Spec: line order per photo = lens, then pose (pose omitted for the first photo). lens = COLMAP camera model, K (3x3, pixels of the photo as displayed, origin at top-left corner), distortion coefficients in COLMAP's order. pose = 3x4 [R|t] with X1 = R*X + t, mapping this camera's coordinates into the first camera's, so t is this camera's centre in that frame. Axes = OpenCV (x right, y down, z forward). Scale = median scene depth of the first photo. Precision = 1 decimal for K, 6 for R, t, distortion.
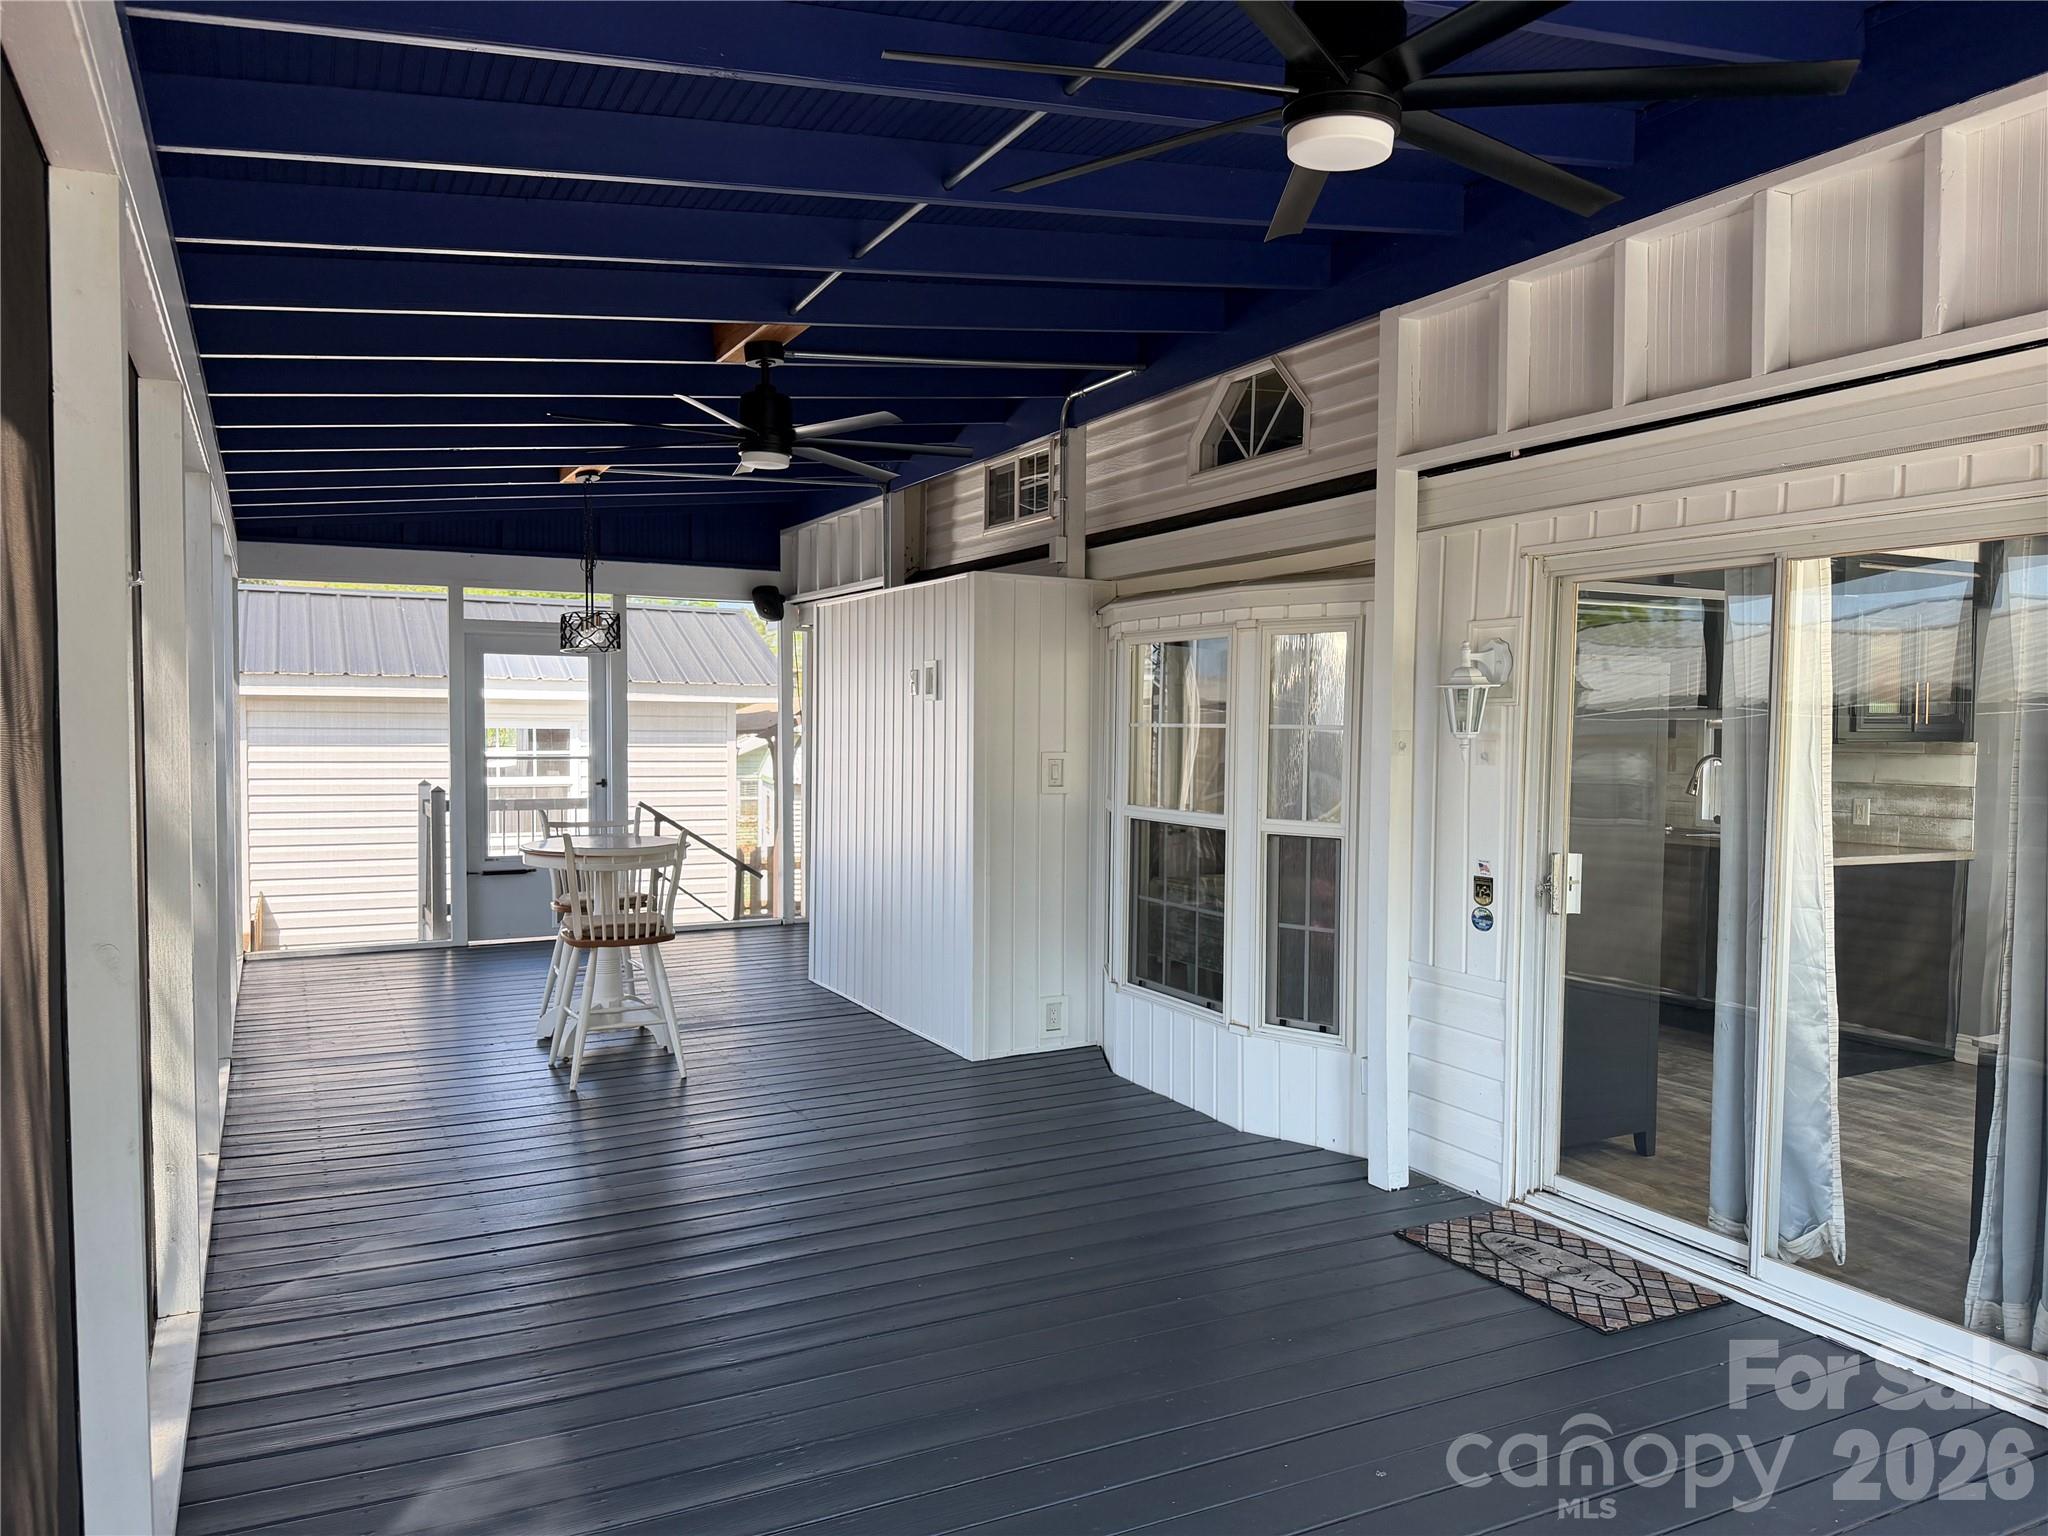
lens RADIAL K [[1464.5, 0, 1021.0], [0, 1464.5, 800.2], [0, 0, 1]] dist [0.118219, -0.171684]
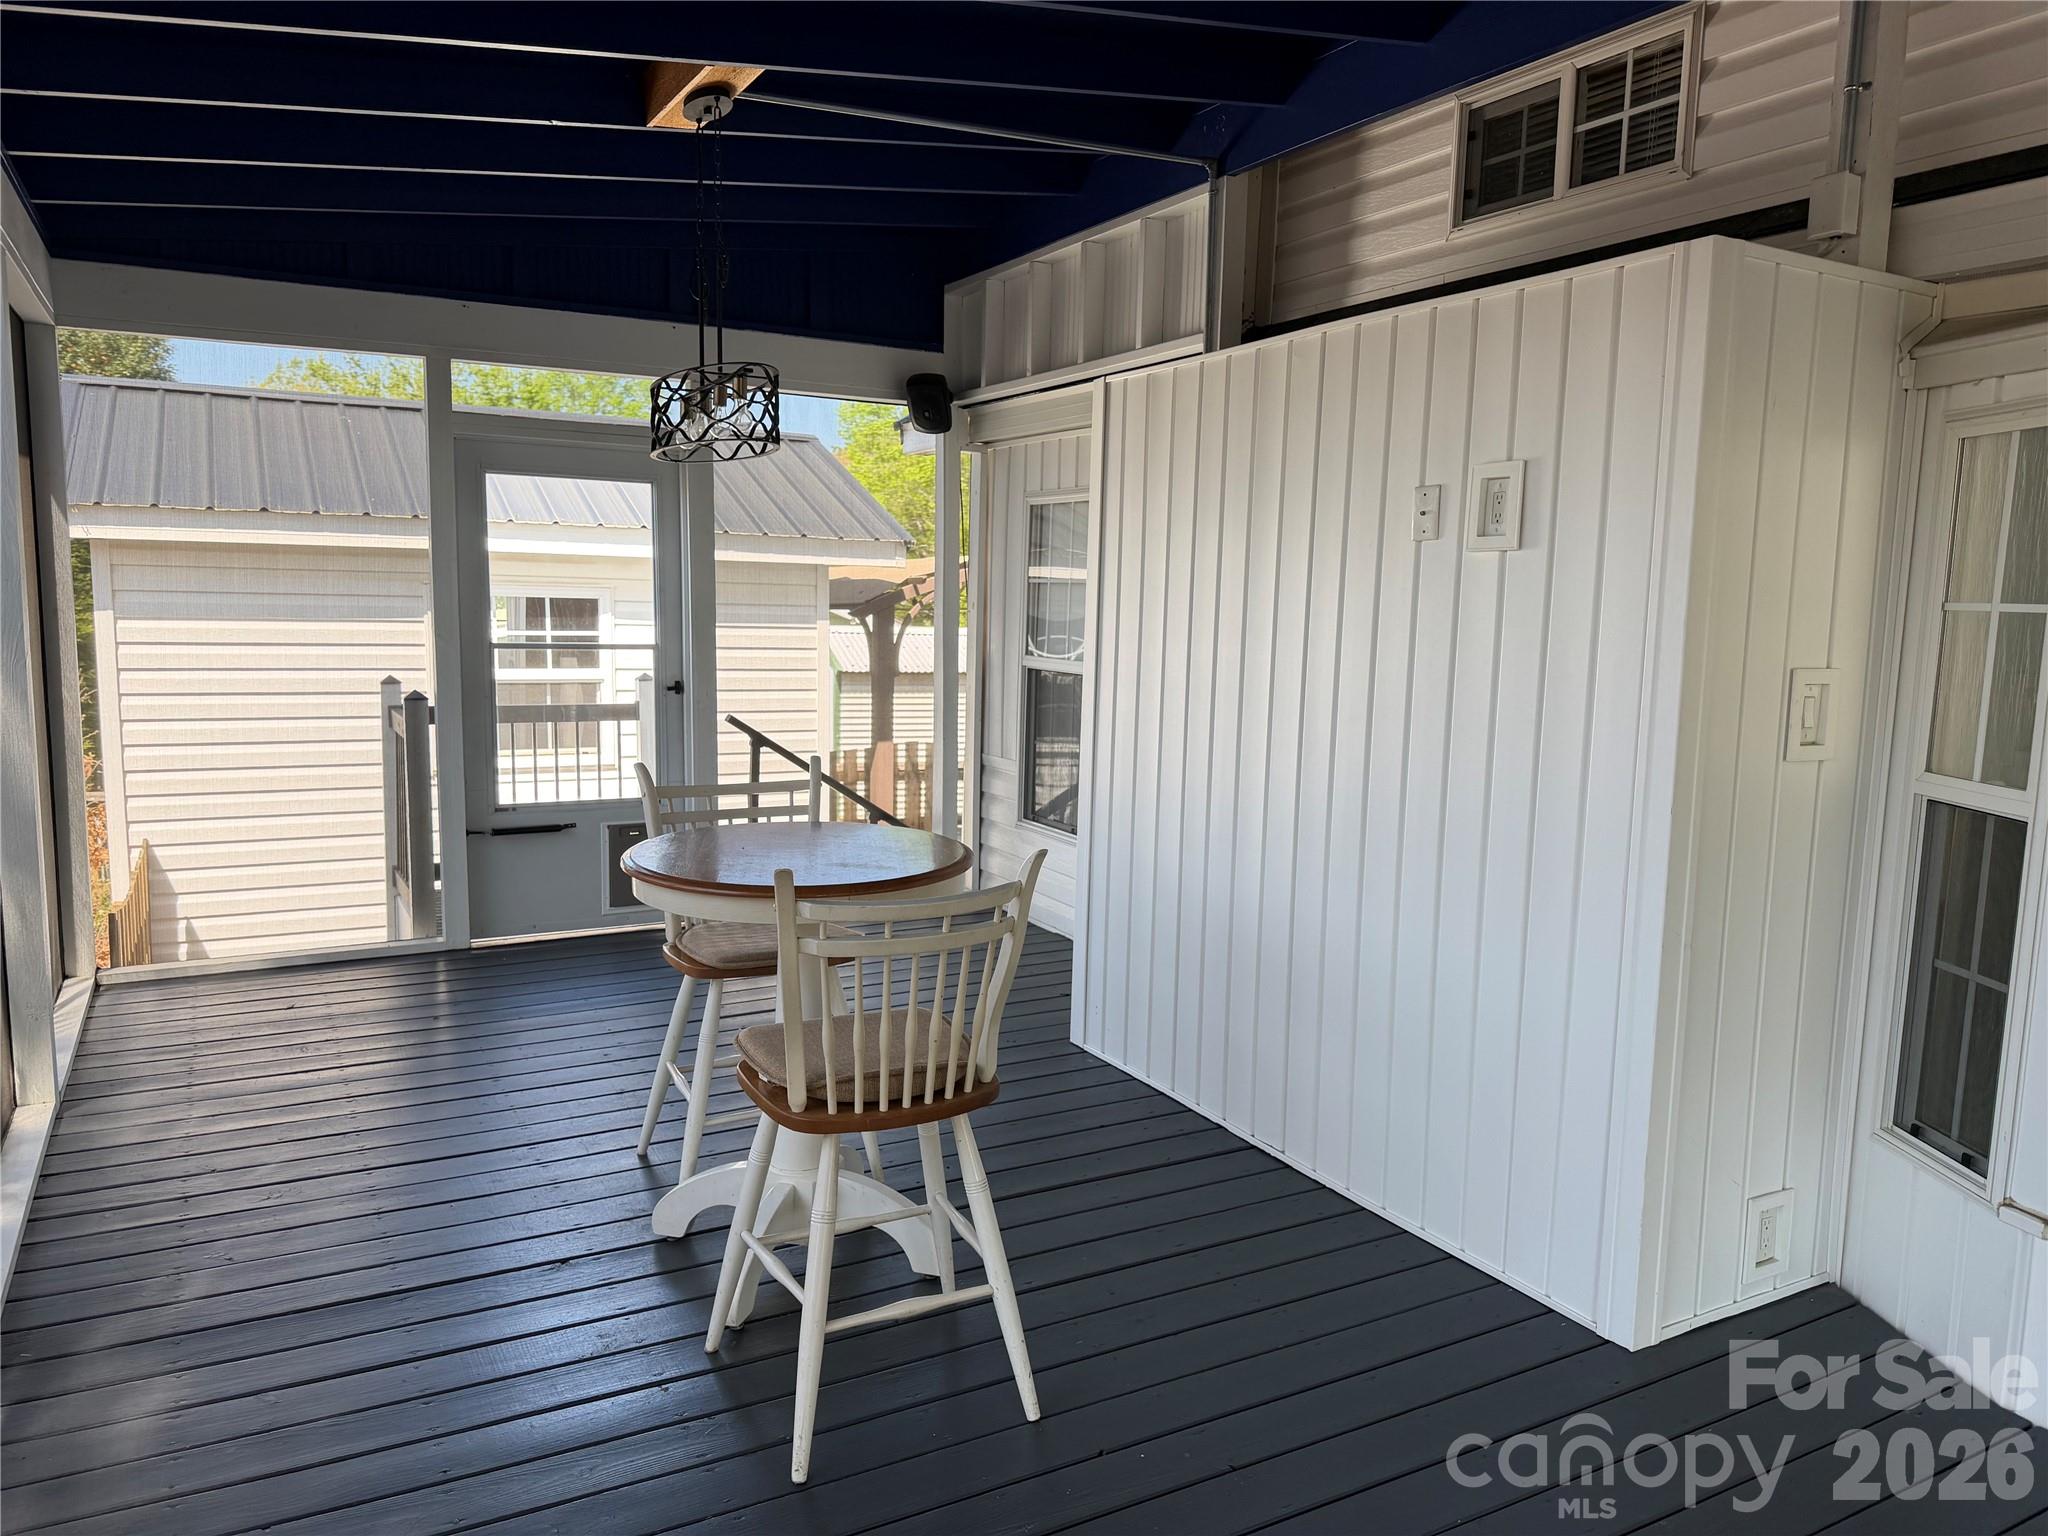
lens RADIAL K [[1464.5, 0, 1021.0], [0, 1464.5, 800.2], [0, 0, 1]] dist [0.118219, -0.171684]
pose [[0.999546, 0.009421, 0.028620, -0.157445], [-0.011812, 0.996349, 0.084557, -0.018974], [-0.027719, -0.084857, 0.996008, 0.372374]]
